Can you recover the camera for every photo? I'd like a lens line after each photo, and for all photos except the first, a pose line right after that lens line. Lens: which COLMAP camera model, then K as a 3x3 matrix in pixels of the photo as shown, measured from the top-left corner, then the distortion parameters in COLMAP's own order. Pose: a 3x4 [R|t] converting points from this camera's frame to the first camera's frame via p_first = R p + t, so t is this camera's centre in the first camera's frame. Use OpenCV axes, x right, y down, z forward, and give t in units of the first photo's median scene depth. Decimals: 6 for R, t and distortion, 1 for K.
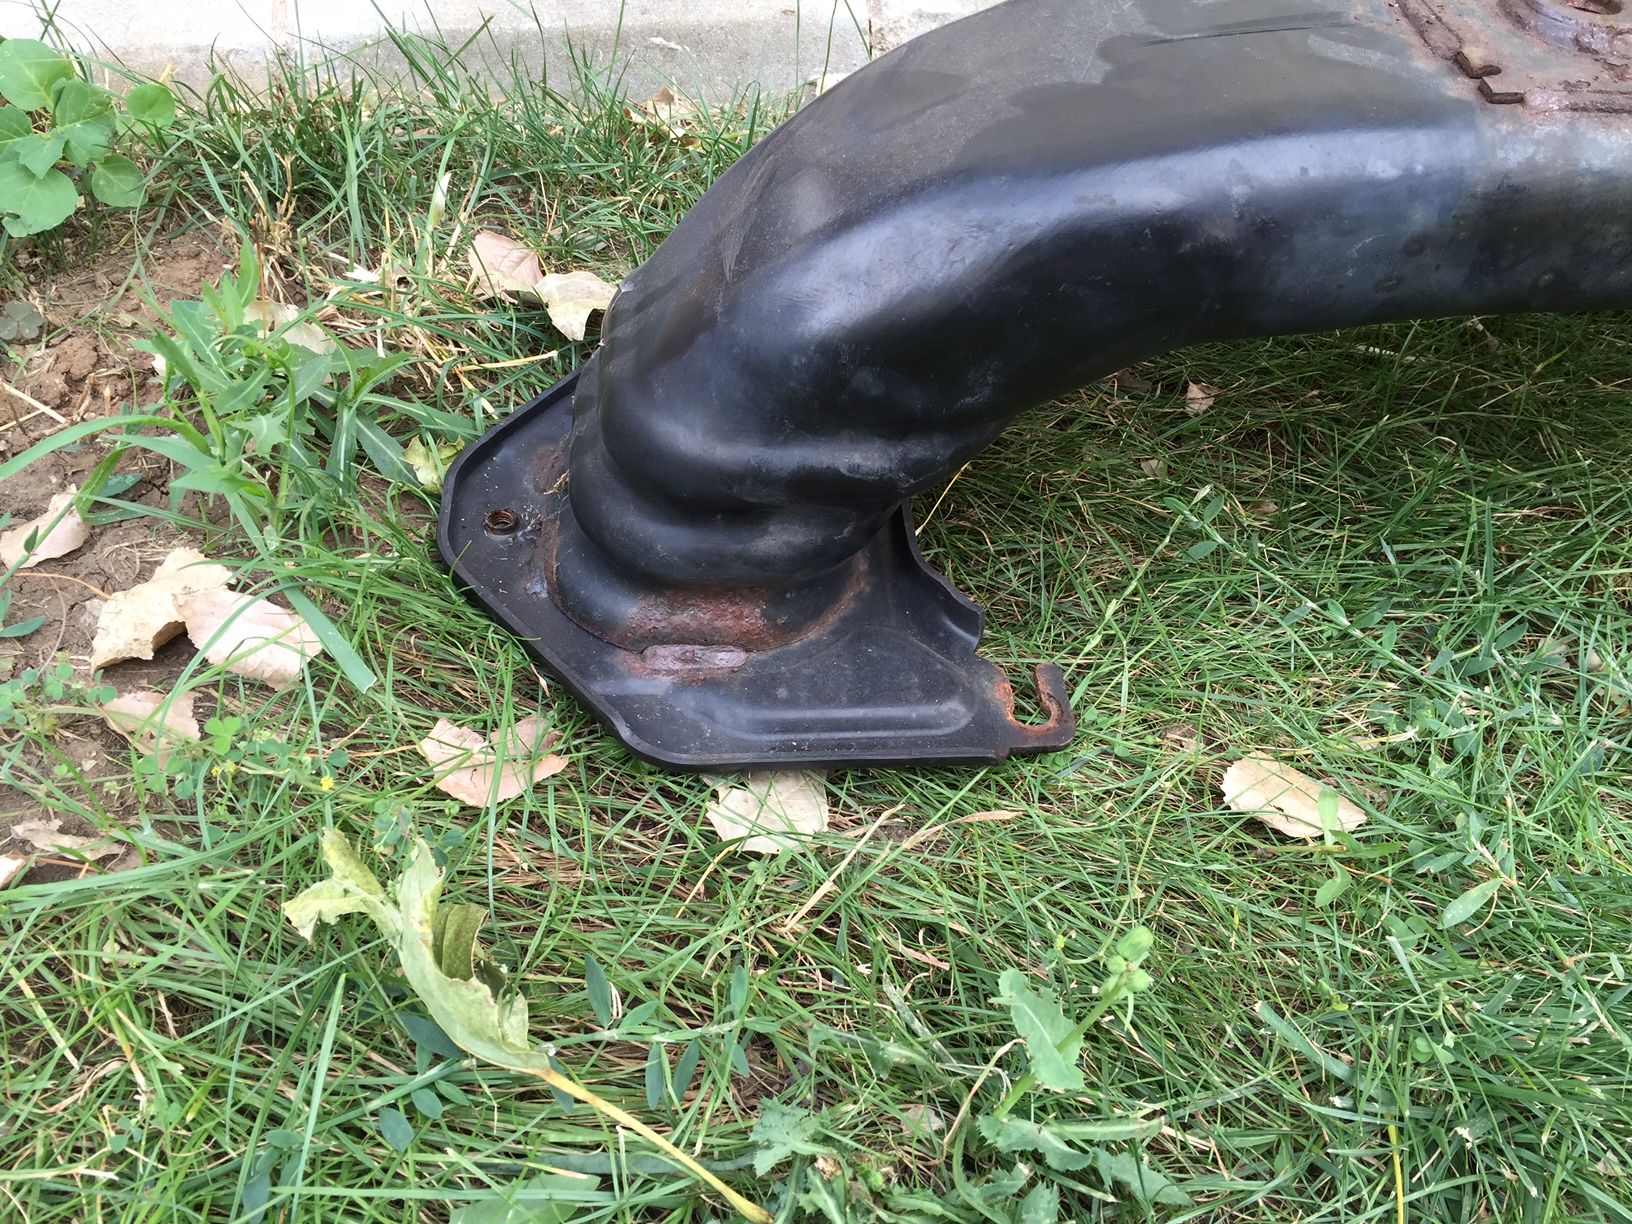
lens RADIAL K [[1382.7, 0, 825.2], [0, 1382.7, 608.4], [0, 0, 1]] dist [0.060861, -0.029936]
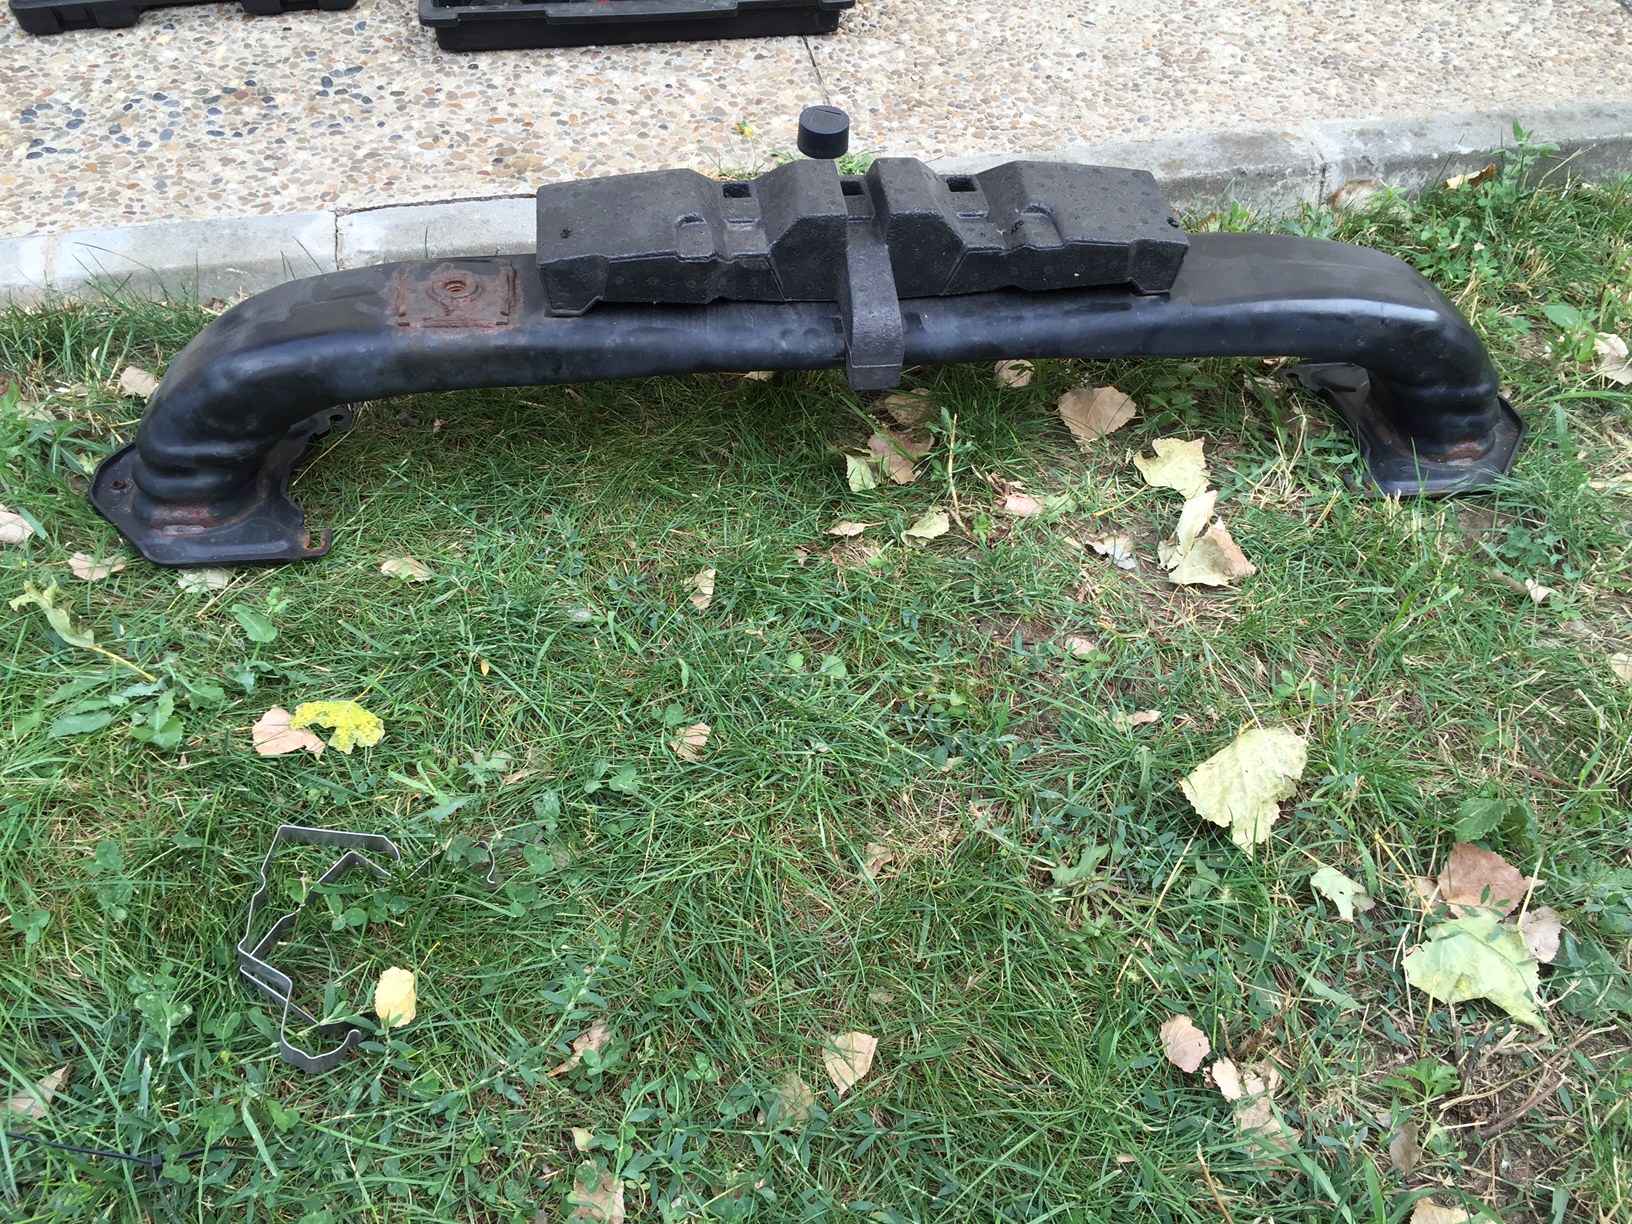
lens RADIAL K [[1382.7, 0, 807.6], [0, 1382.7, 615.5], [0, 0, 1]] dist [0.060861, -0.029936]
pose [[0.998775, -0.048812, 0.008138, 1.070178], [0.049026, 0.998388, -0.028612, 0.334426], [-0.006728, 0.028976, 0.999557, -1.675799]]
